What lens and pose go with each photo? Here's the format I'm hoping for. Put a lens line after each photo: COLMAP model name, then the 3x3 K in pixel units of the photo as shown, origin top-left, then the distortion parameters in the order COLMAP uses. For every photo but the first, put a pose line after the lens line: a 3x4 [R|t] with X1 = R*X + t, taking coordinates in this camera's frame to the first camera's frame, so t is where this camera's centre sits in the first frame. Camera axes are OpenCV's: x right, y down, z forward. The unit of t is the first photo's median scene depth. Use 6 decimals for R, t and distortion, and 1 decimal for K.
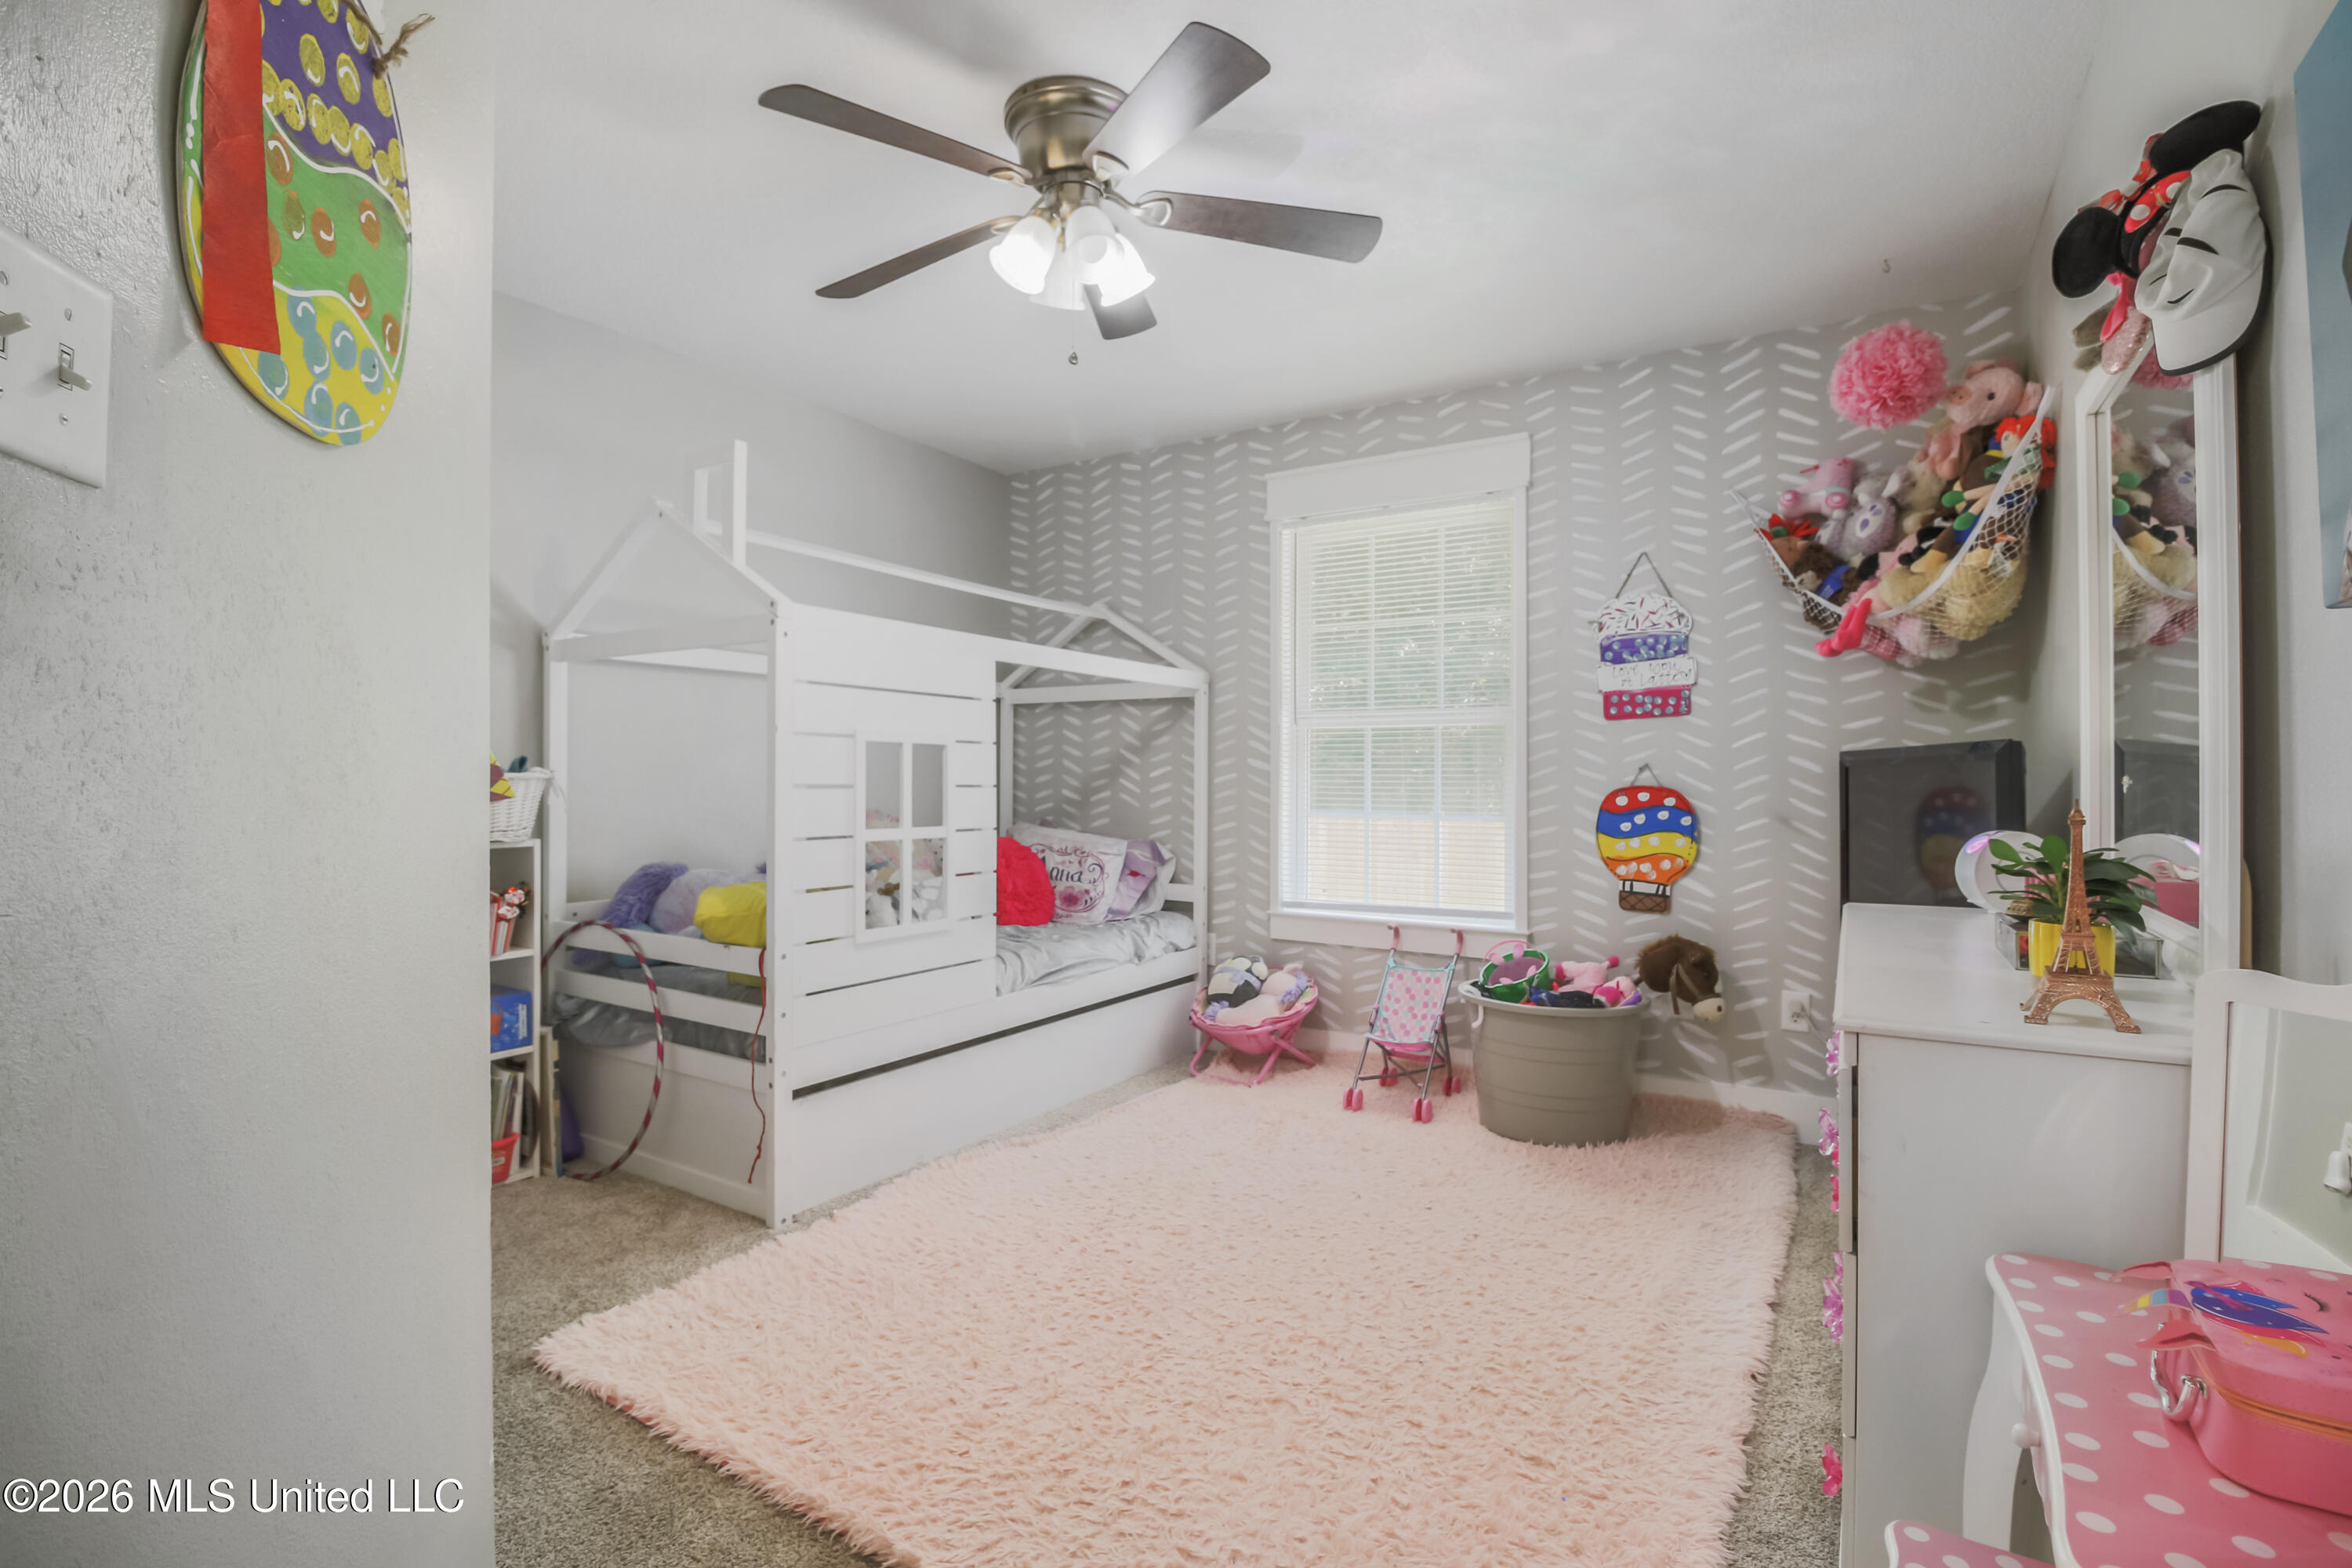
lens RADIAL K [[1092.4, 0, 1177.3], [0, 1092.4, 797.7], [0, 0, 1]] dist [0.000247, -0.012105]
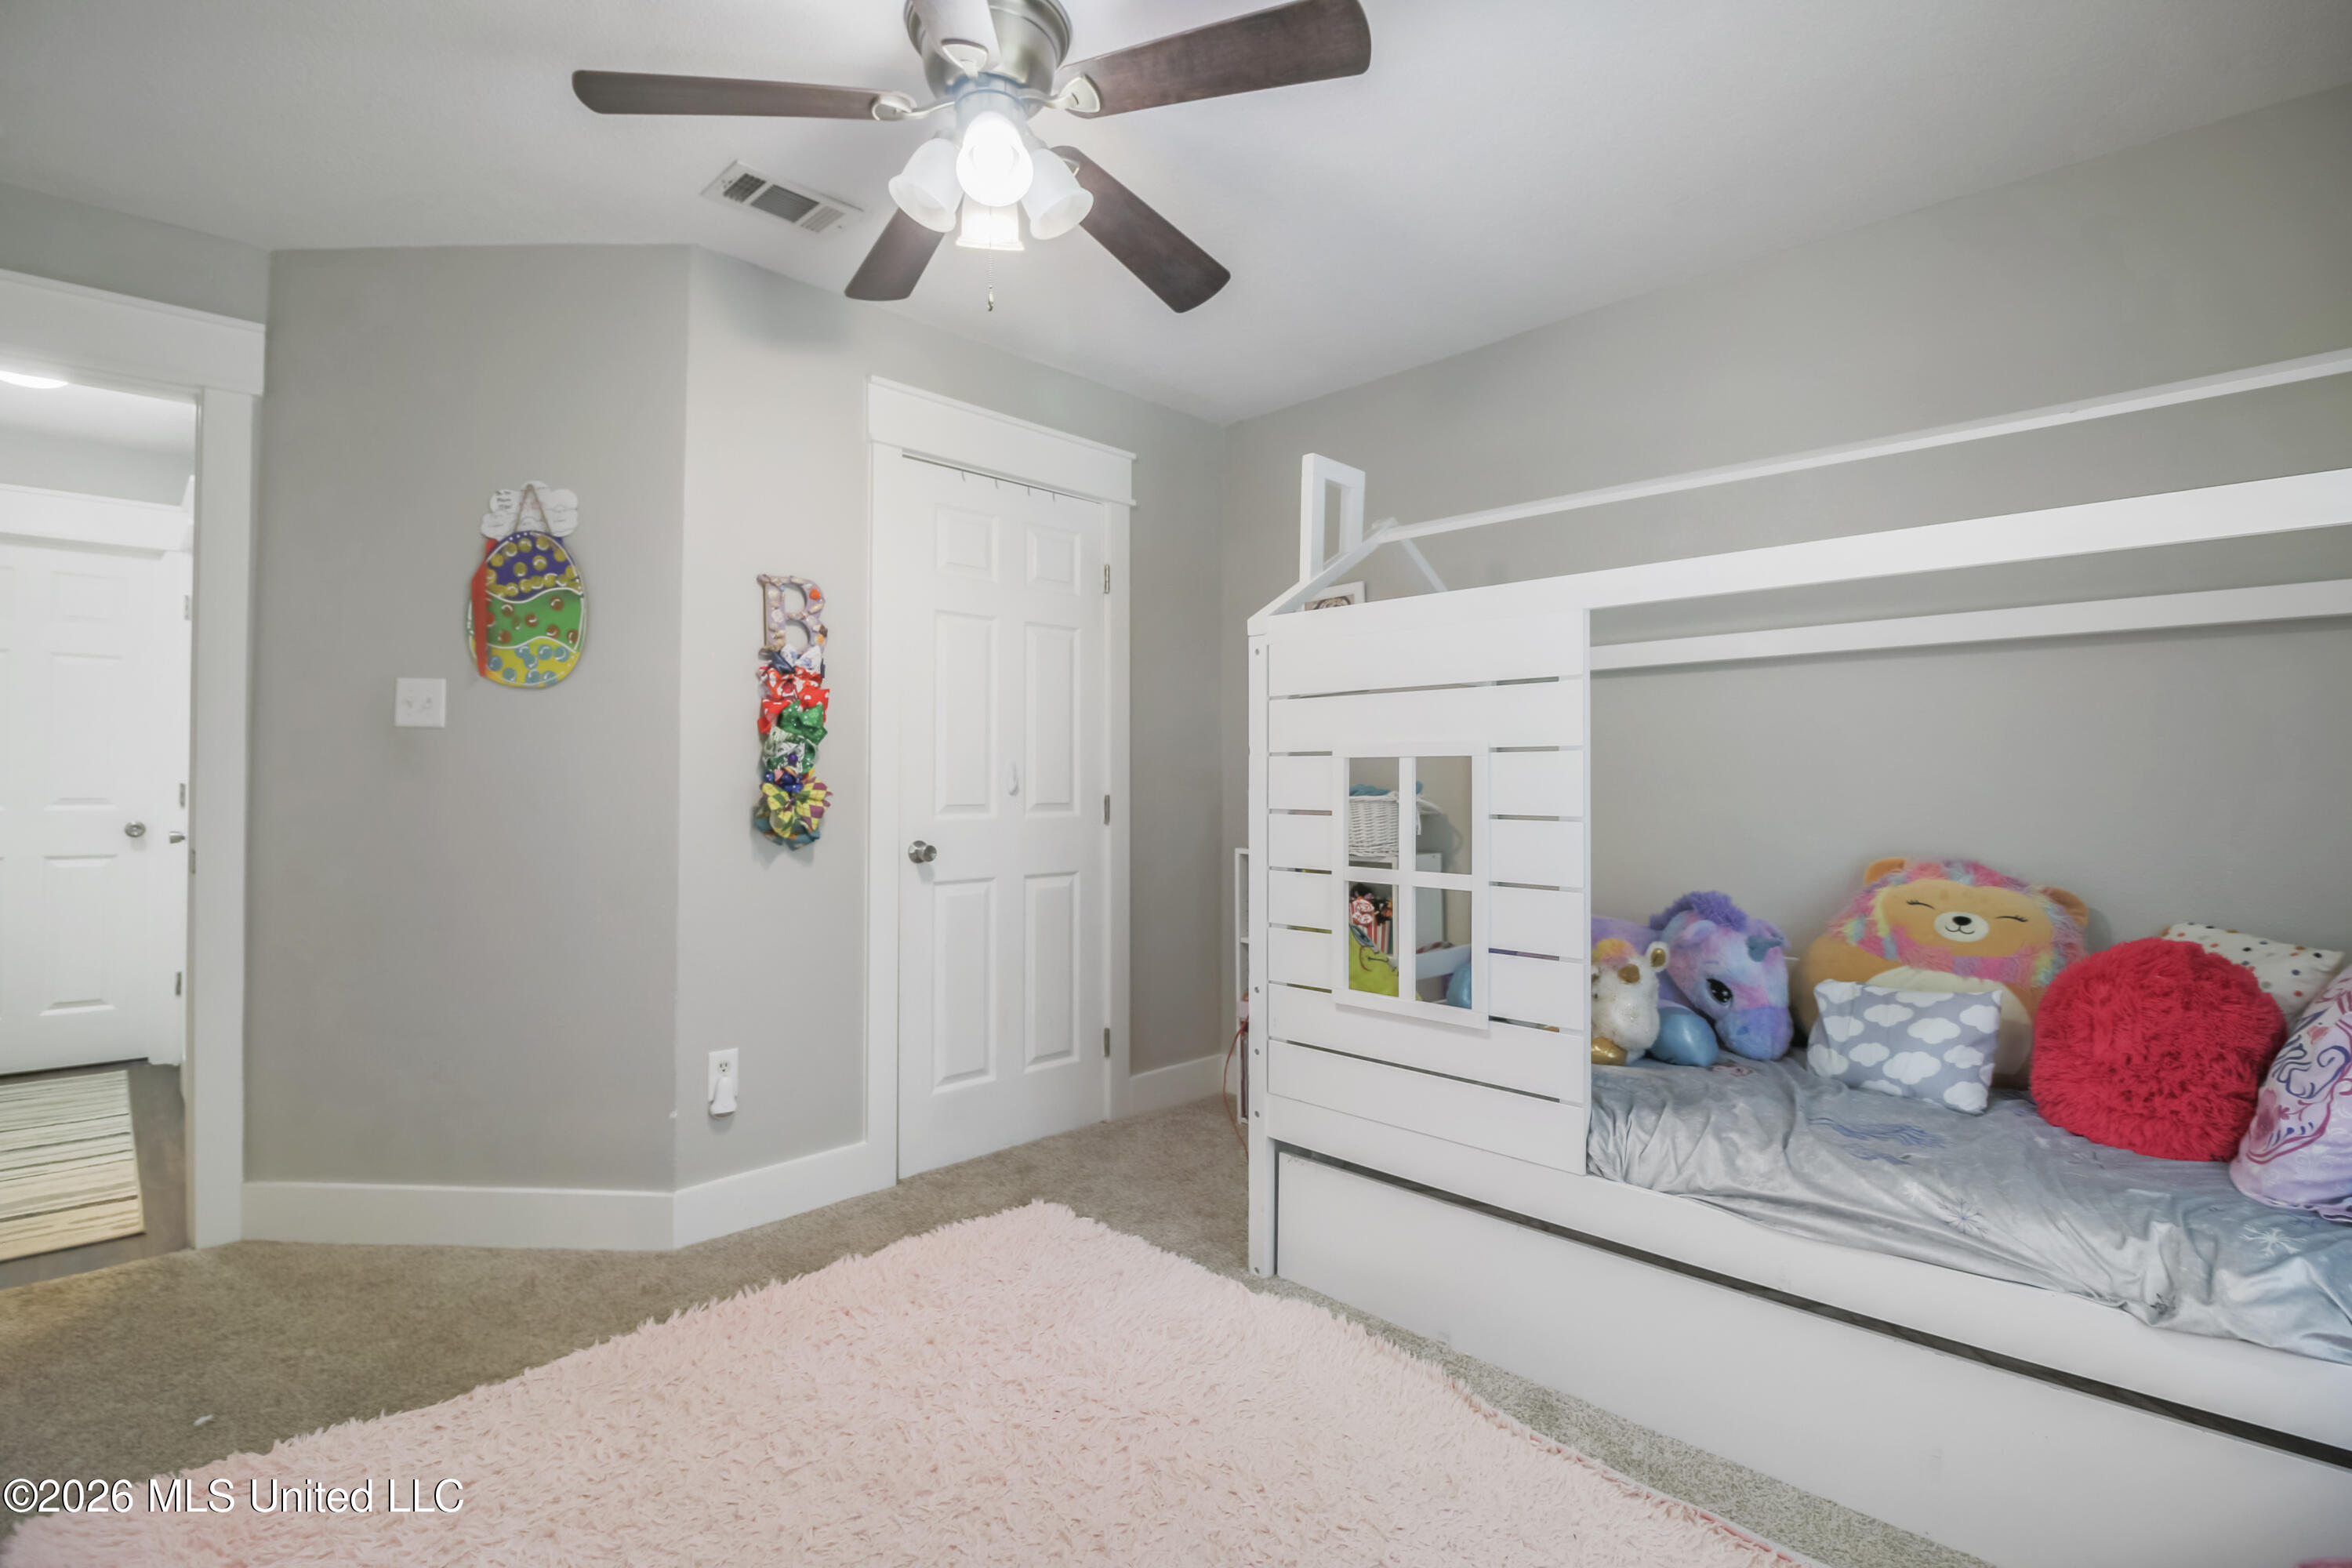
lens RADIAL K [[1092.4, 0, 1177.3], [0, 1092.4, 797.7], [0, 0, 1]] dist [0.000247, -0.012105]
pose [[-0.227285, 0.006294, -0.973808, 0.514806], [-0.018516, 0.999770, 0.010783, -0.026976], [0.973652, 0.020482, -0.227116, 1.007511]]
